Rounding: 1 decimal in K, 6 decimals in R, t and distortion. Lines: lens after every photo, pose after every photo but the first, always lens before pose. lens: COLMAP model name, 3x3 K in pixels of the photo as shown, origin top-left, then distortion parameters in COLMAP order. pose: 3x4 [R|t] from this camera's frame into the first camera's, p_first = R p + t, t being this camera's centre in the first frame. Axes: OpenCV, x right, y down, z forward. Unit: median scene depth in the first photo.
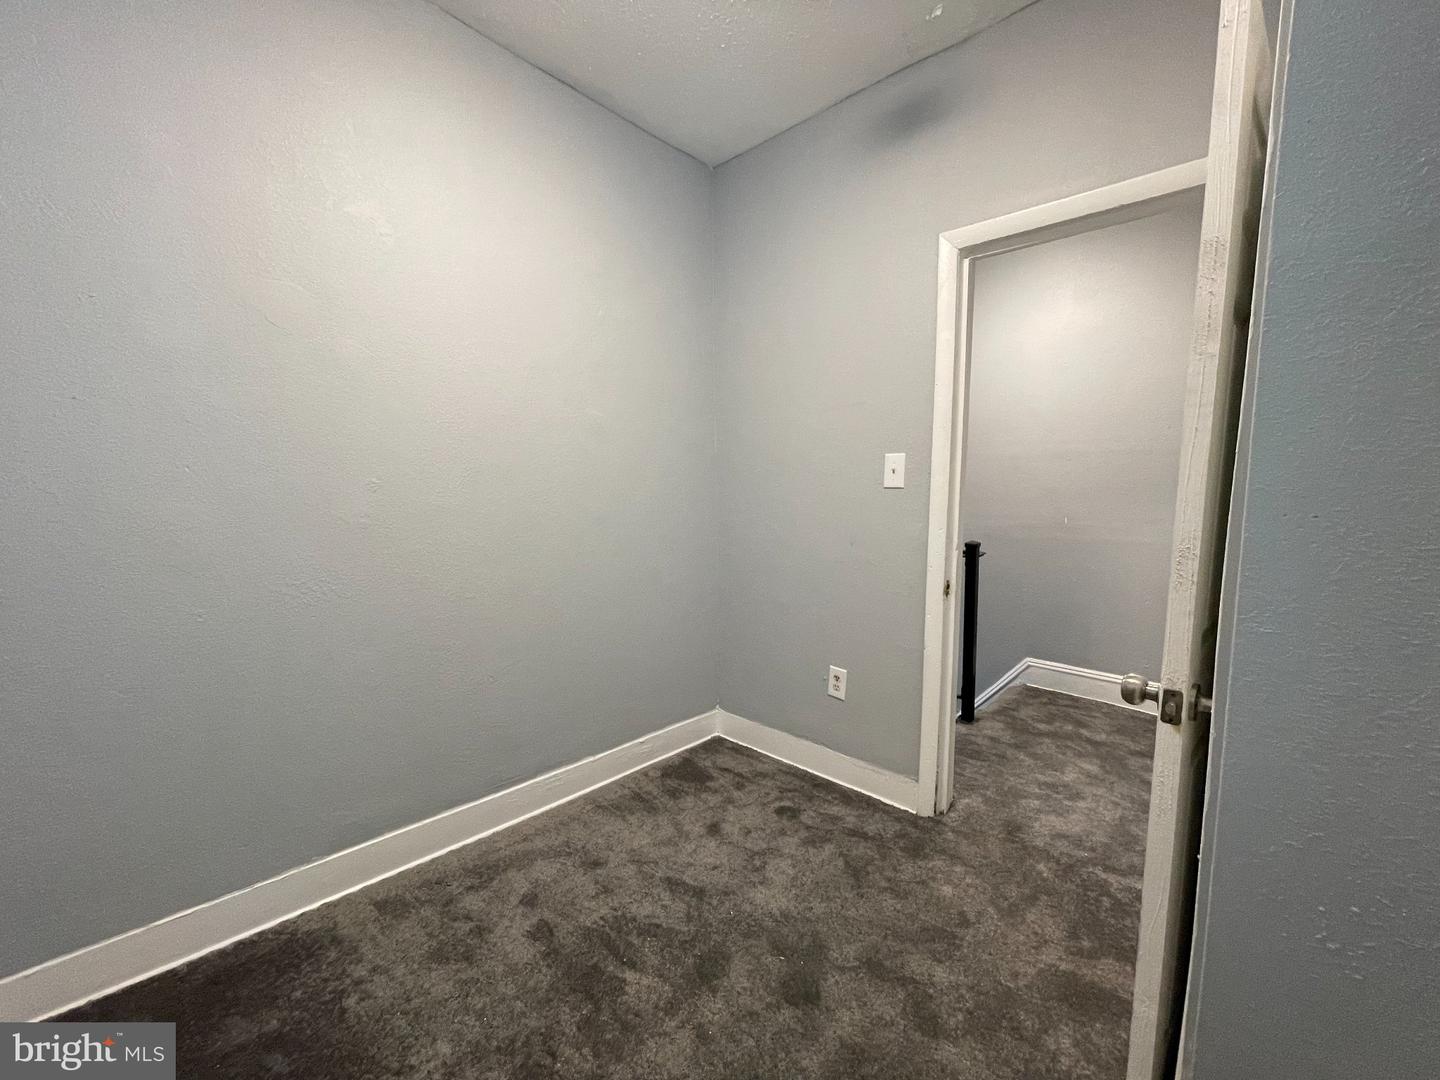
lens RADIAL K [[580.3, 0, 714.4], [0, 580.3, 544.3], [0, 0, 1]] dist [-0.003173, 0.001720]
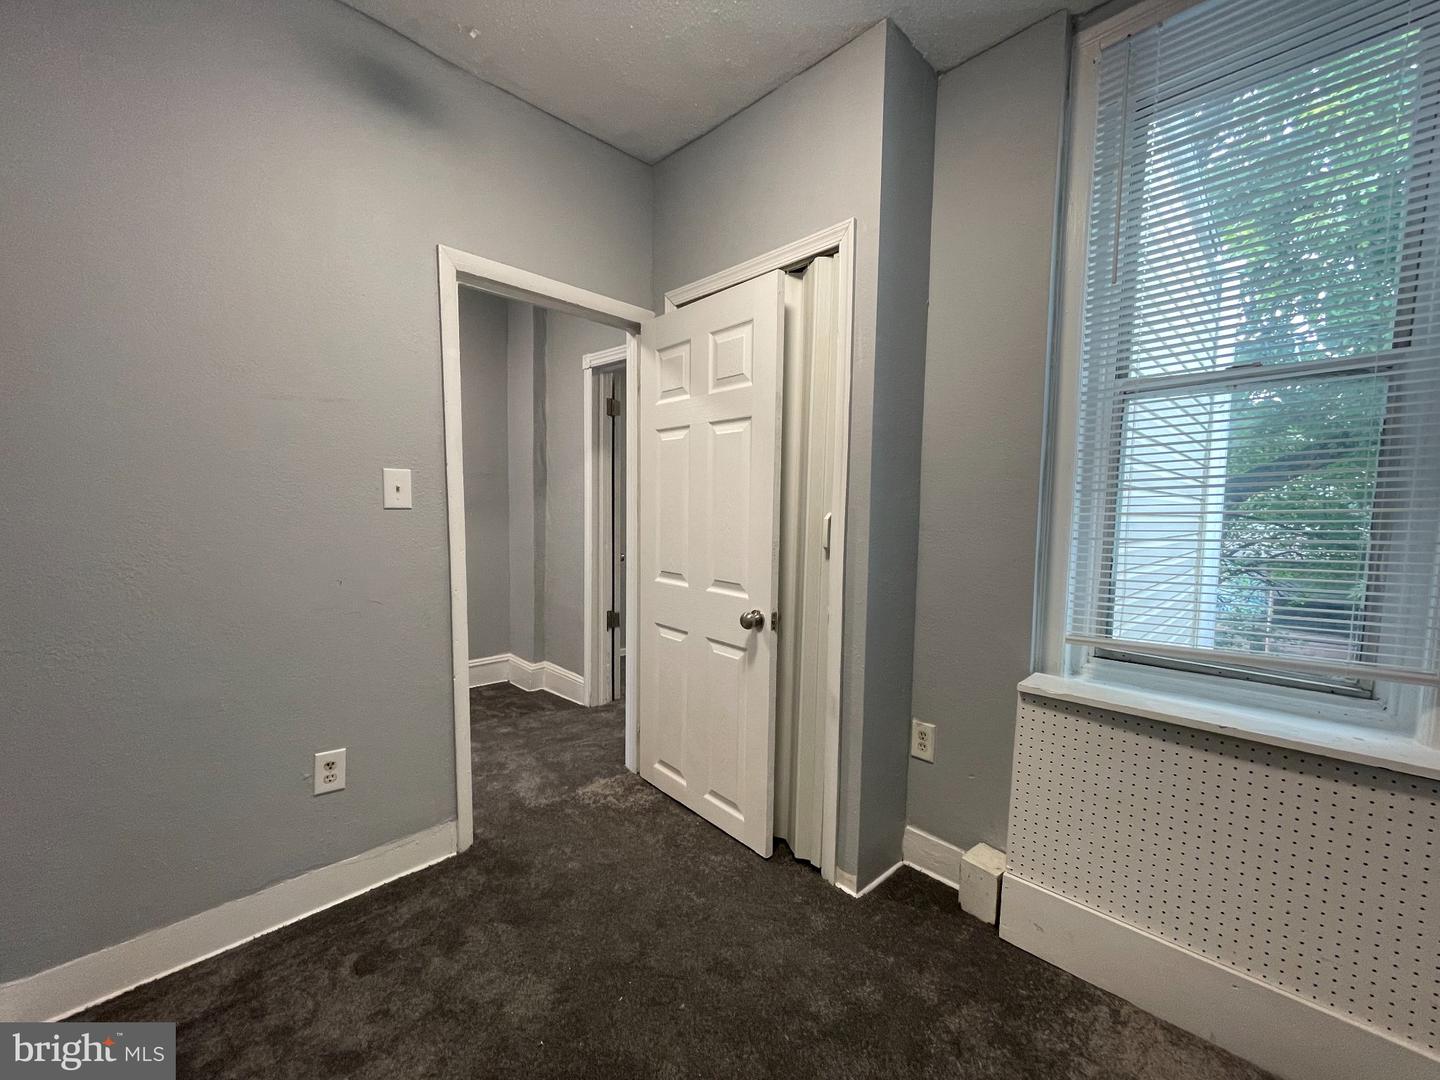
lens RADIAL K [[580.3, 0, 713.5], [0, 580.3, 538.0], [0, 0, 1]] dist [-0.003173, 0.001720]
pose [[0.040235, -0.068877, 0.996813, -0.525092], [0.095639, 0.993306, 0.064774, -0.063310], [-0.994603, 0.092728, 0.046553, 0.487143]]
